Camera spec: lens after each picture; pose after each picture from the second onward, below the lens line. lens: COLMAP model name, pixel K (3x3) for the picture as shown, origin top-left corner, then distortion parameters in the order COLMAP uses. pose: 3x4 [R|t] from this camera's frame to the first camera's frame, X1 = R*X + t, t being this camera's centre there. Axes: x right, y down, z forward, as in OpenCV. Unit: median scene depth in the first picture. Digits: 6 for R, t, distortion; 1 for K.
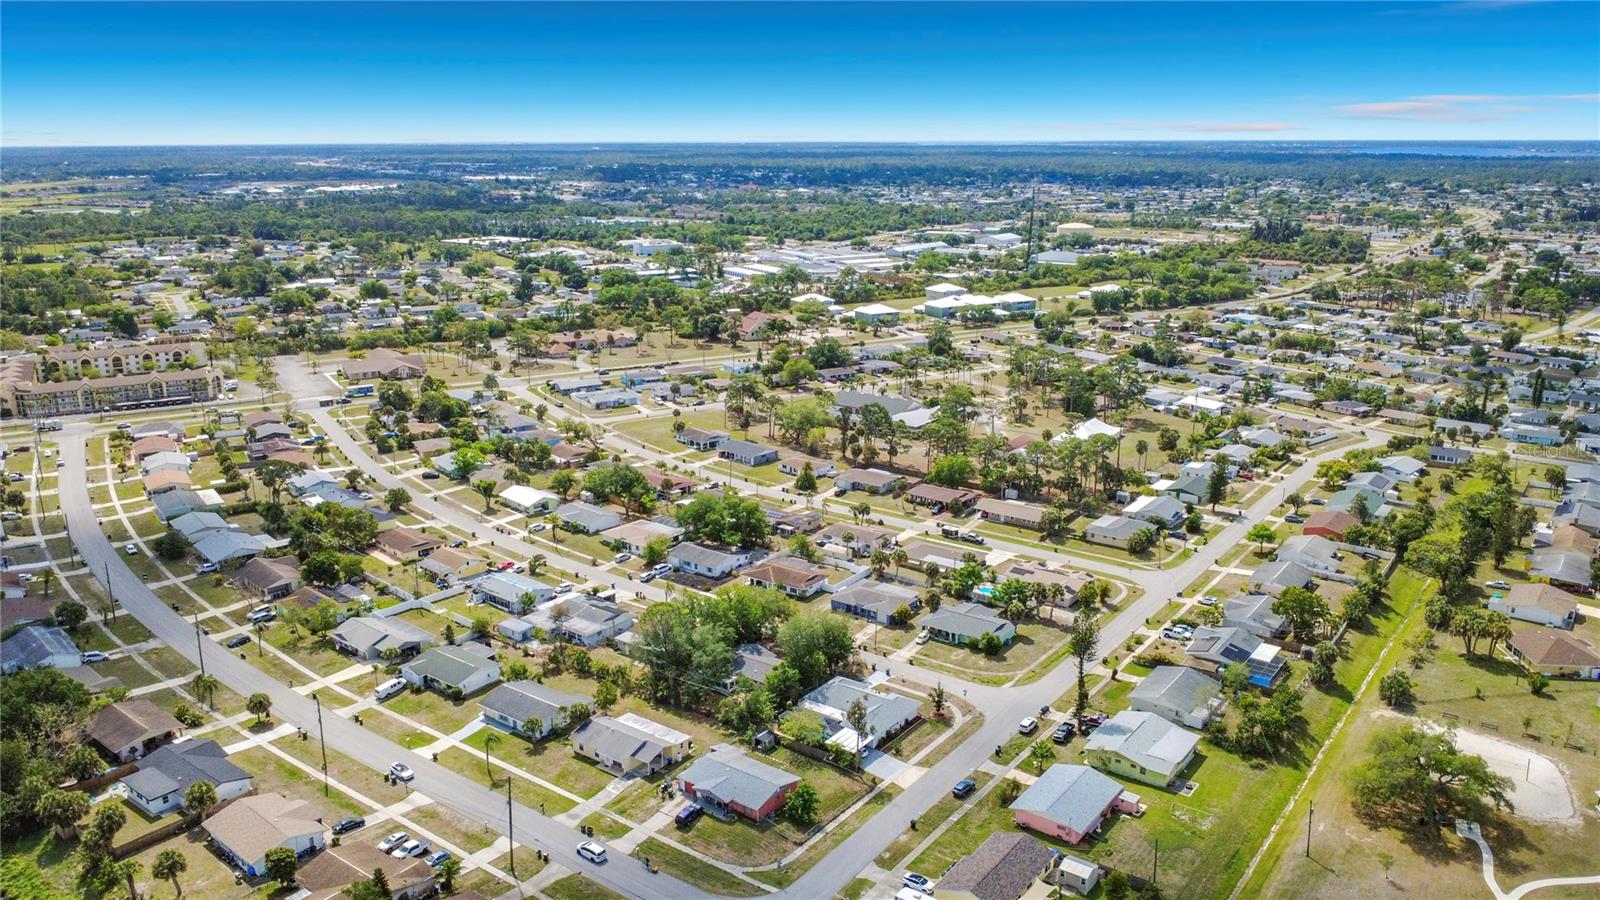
lens RADIAL K [[1194.5, 0, 800.0], [0, 1194.5, 450.0], [0, 0, 1]] dist [-0.000705, -0.001749]
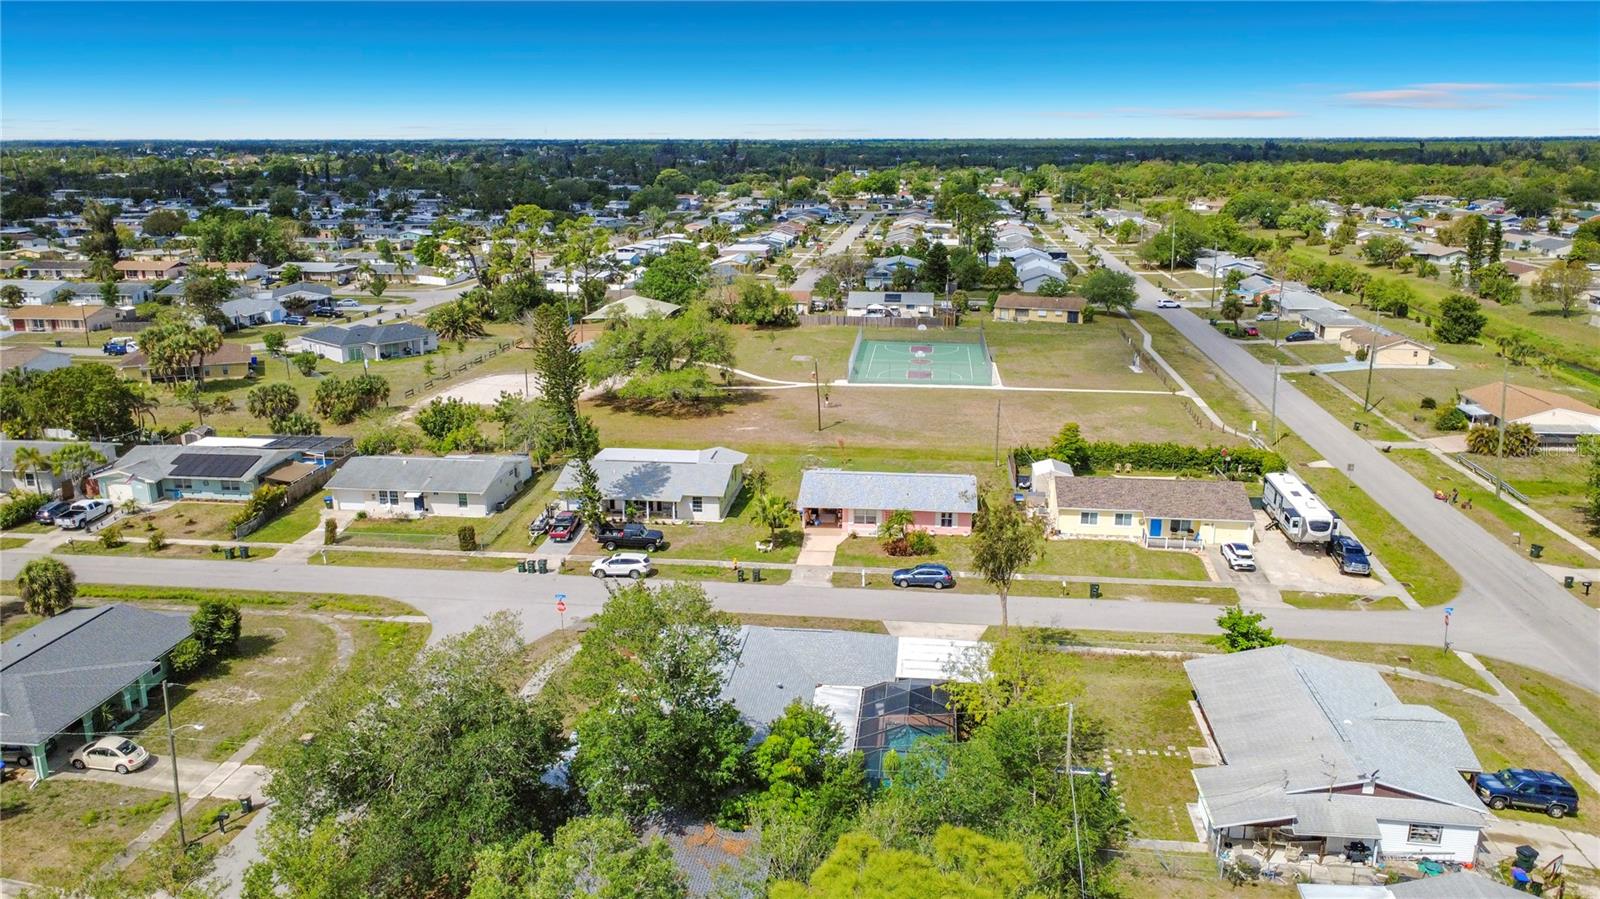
lens RADIAL K [[1168.5, 0, 800.0], [0, 1168.5, 449.5], [0, 0, 1]] dist [0.002543, 0.002031]
pose [[-0.493764, -0.222540, 0.840638, -0.159280], [0.226980, 0.900206, 0.371630, 0.024324], [-0.839450, 0.374306, -0.393977, 0.798025]]
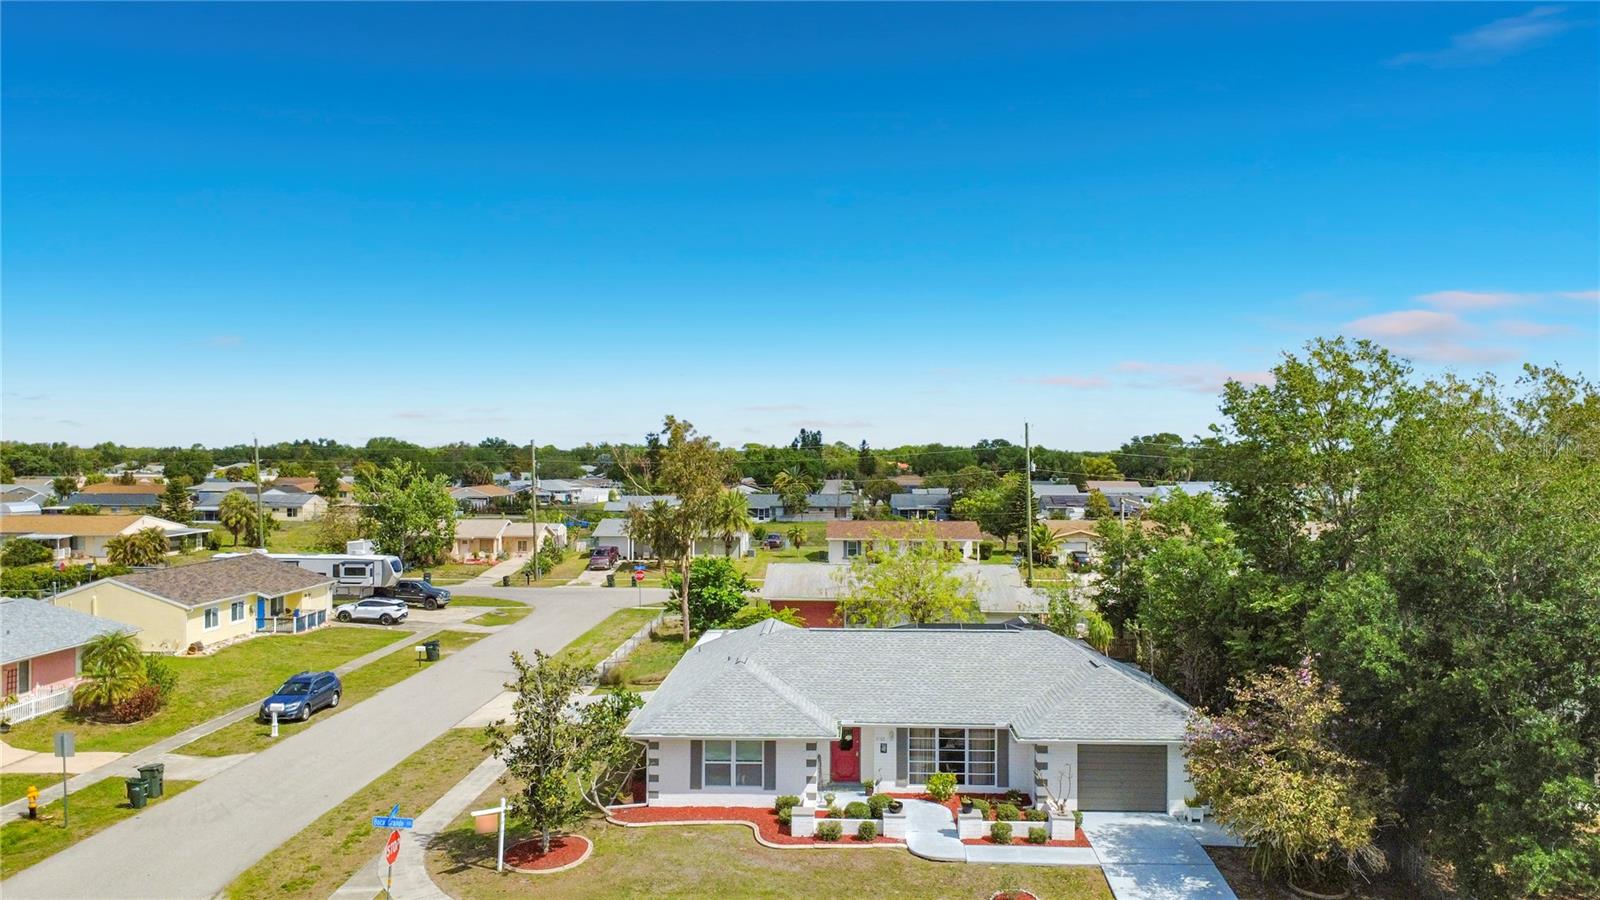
lens RADIAL K [[1194.5, 0, 800.0], [0, 1194.5, 450.0], [0, 0, 1]] dist [-0.000705, -0.001749]
pose [[-0.824216, -0.002028, -0.566272, 0.130528], [-0.147227, 0.966372, 0.210830, 0.097264], [0.546802, 0.257140, -0.796798, 0.834043]]
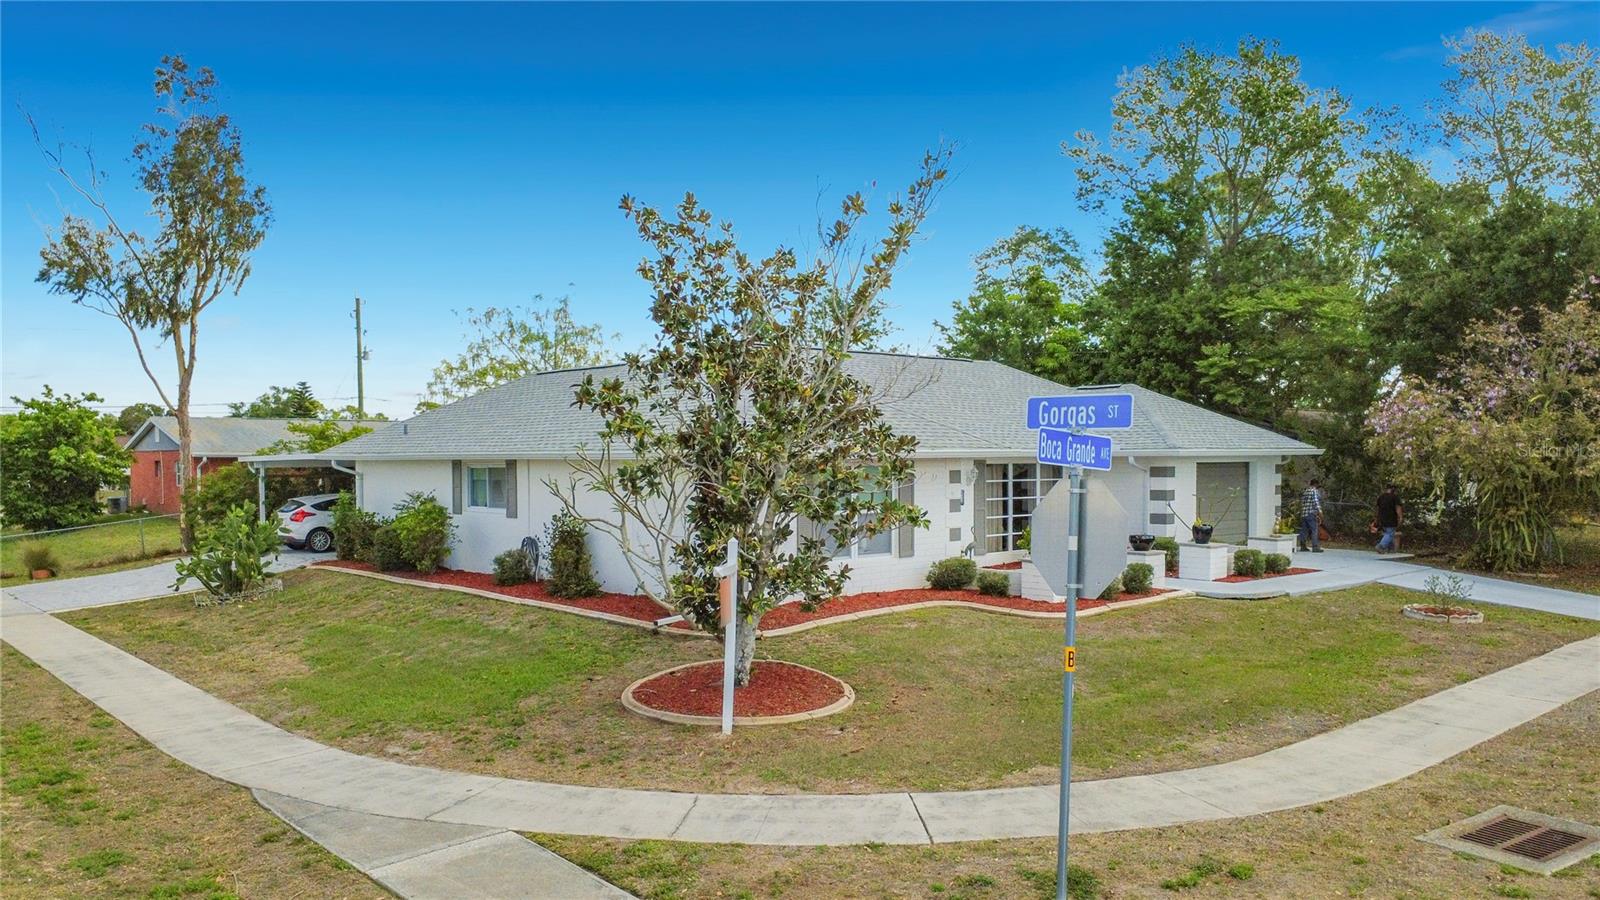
lens RADIAL K [[1201.8, 0, 798.7], [0, 1201.8, 419.7], [0, 0, 1]] dist [-0.009456, -0.001222]
pose [[-0.200462, -0.020205, -0.979493, 0.132046], [-0.252521, 0.967071, 0.031731, 0.150573], [0.946598, 0.253704, -0.198963, 0.747201]]
